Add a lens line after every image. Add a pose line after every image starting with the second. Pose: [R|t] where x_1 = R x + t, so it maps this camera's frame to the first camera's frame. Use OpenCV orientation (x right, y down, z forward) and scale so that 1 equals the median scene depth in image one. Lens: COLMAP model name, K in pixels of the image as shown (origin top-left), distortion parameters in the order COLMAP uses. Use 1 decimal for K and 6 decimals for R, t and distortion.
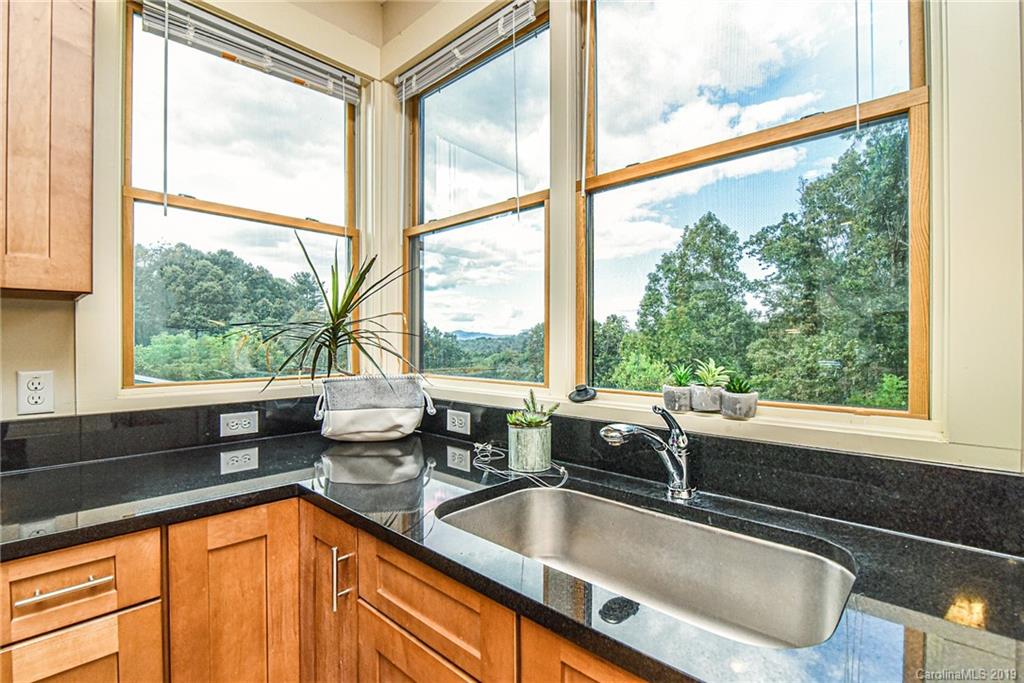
lens RADIAL K [[469.5, 0, 519.1], [0, 469.5, 340.8], [0, 0, 1]] dist [-0.016940, 0.000689]
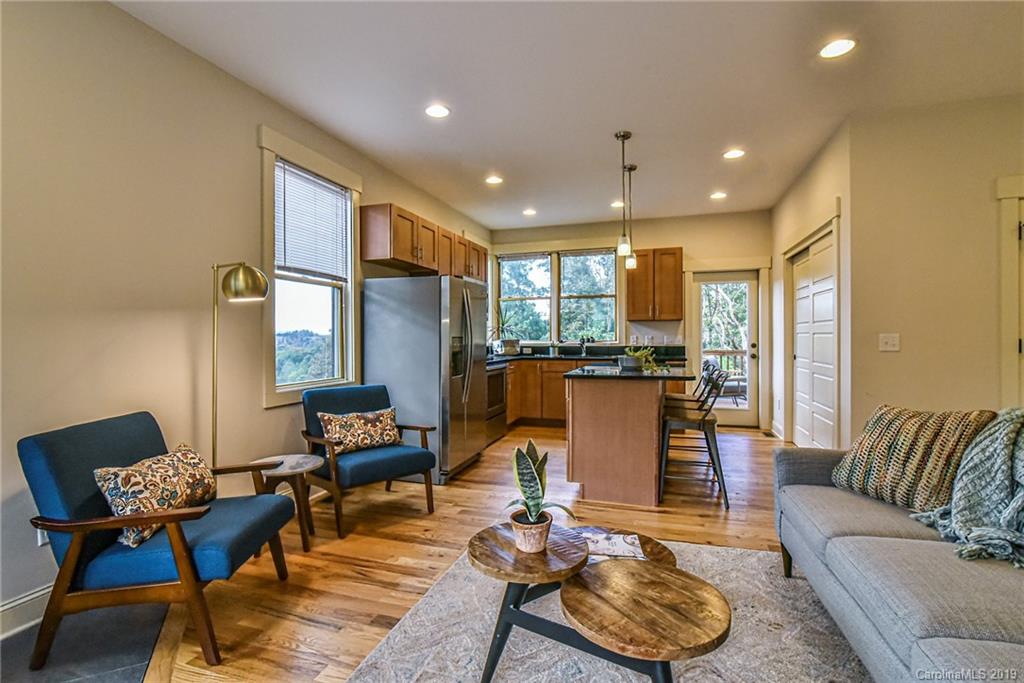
lens RADIAL K [[469.5, 0, 519.9], [0, 469.5, 340.8], [0, 0, 1]] dist [-0.016940, 0.000689]
pose [[0.903453, -0.010505, 0.428558, -0.080138], [0.006560, 0.999921, 0.010680, 0.001861], [-0.428636, -0.006837, 0.903451, -0.109233]]
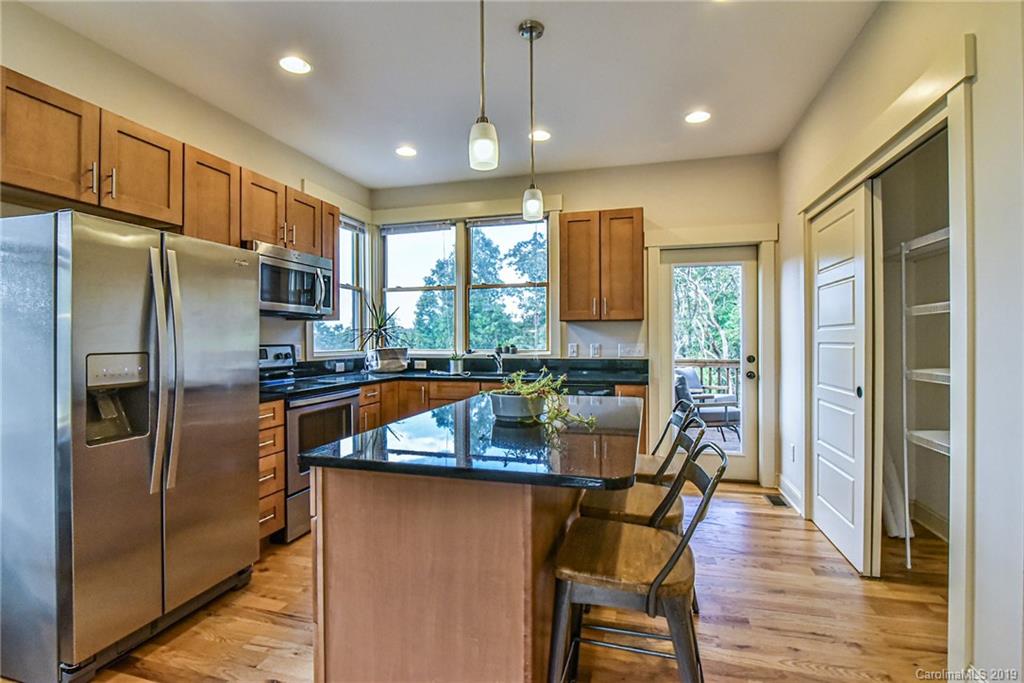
lens RADIAL K [[469.5, 0, 507.9], [0, 469.5, 341.8], [0, 0, 1]] dist [-0.016940, 0.000689]
pose [[0.896763, -0.007217, 0.442452, -0.037248], [0.004296, 0.999962, 0.007605, 0.000851], [-0.442490, -0.004919, 0.896760, -0.071099]]
